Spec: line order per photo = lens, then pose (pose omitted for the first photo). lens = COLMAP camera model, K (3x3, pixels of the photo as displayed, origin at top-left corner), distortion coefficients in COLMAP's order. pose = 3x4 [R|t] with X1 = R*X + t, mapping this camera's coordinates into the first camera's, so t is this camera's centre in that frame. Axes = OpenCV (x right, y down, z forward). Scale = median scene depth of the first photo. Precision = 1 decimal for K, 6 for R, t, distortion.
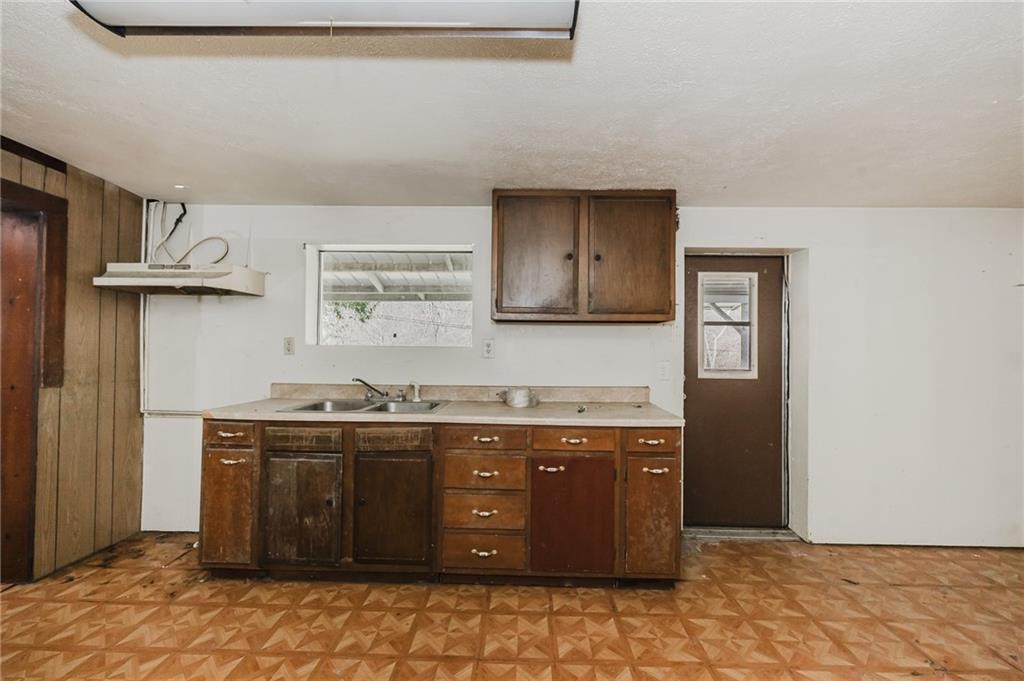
lens RADIAL K [[424.2, 0, 512.0], [0, 424.2, 340.5], [0, 0, 1]] dist [-0.002332, -0.000424]
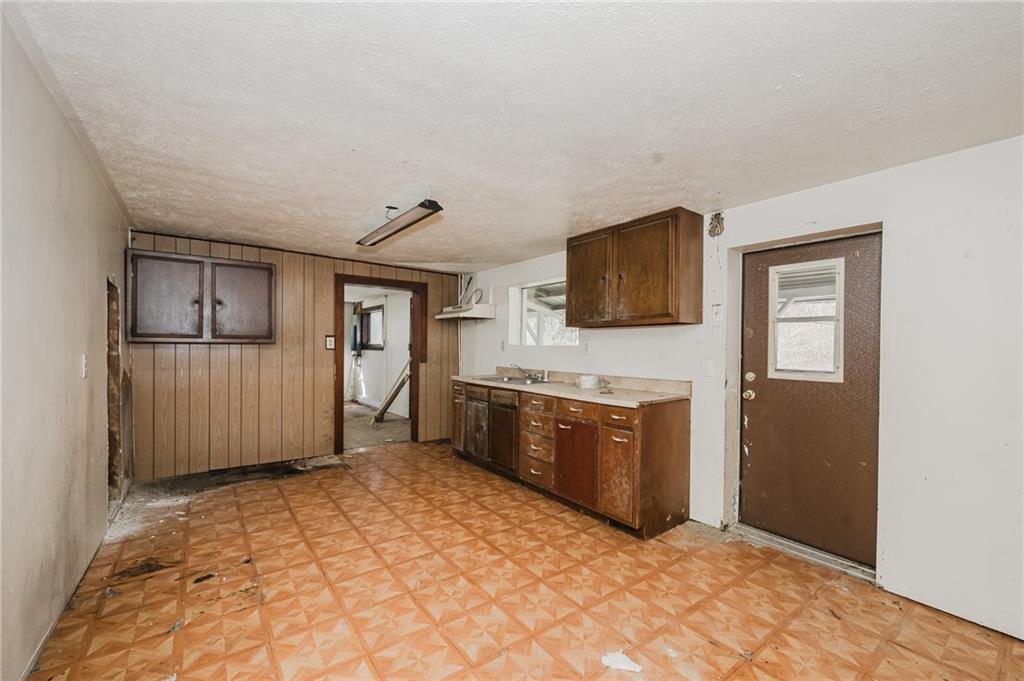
lens RADIAL K [[422.7, 0, 512.0], [0, 422.7, 340.5], [0, 0, 1]] dist [-0.000226, 0.000103]
pose [[0.608829, -0.013102, -0.793193, 1.149908], [0.009910, 0.999911, -0.008910, 0.009072], [0.793240, -0.002436, 0.608904, -0.056612]]
